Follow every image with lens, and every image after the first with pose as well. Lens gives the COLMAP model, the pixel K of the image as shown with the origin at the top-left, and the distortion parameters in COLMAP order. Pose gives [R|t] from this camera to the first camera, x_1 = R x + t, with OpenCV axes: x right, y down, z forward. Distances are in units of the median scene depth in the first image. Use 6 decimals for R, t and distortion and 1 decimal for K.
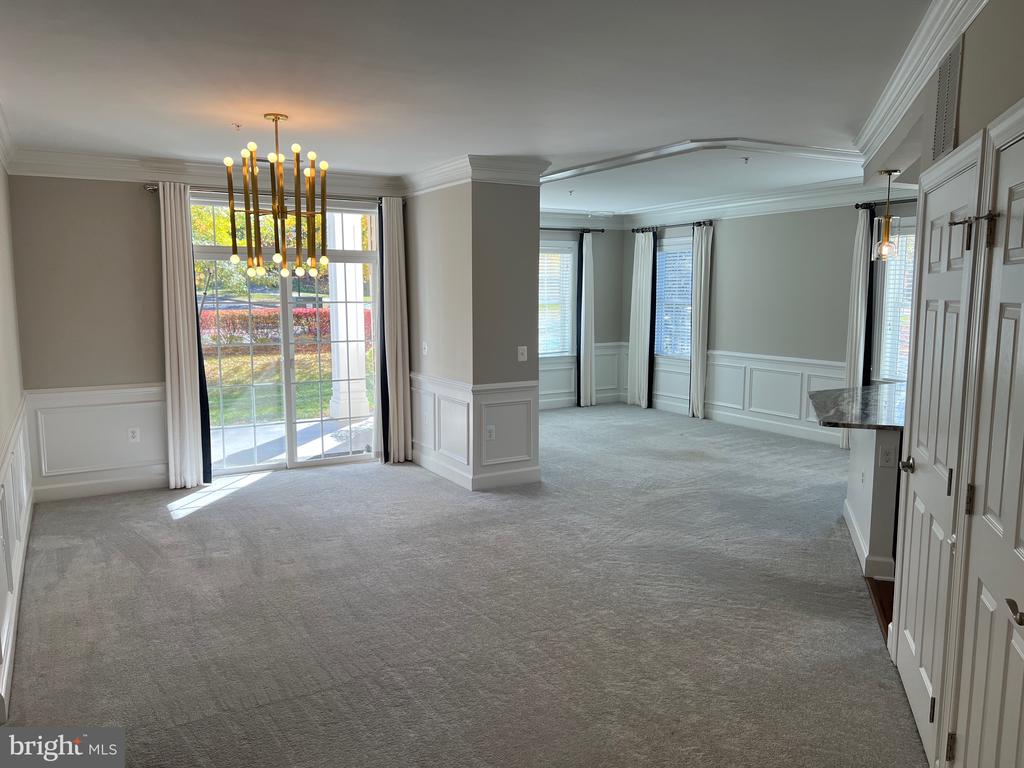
lens RADIAL K [[767.3, 0, 511.6], [0, 767.3, 384.8], [0, 0, 1]] dist [0.065824, -0.069965]
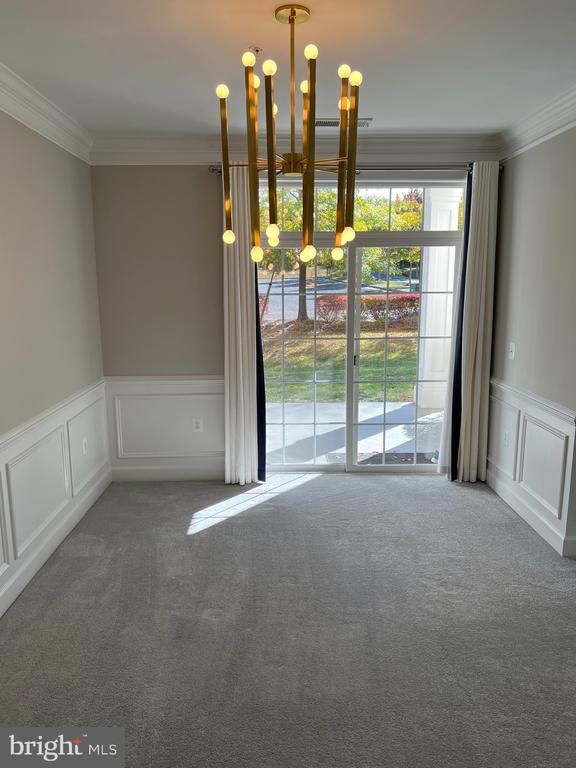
lens RADIAL K [[575.5, 0, 293.9], [0, 575.5, 387.7], [0, 0, 1]] dist [0.065824, -0.069965]
pose [[0.883557, 0.084104, -0.460711, -0.034360], [-0.054119, 0.995488, 0.077939, -0.047593], [0.465187, -0.043930, 0.884122, 0.386044]]
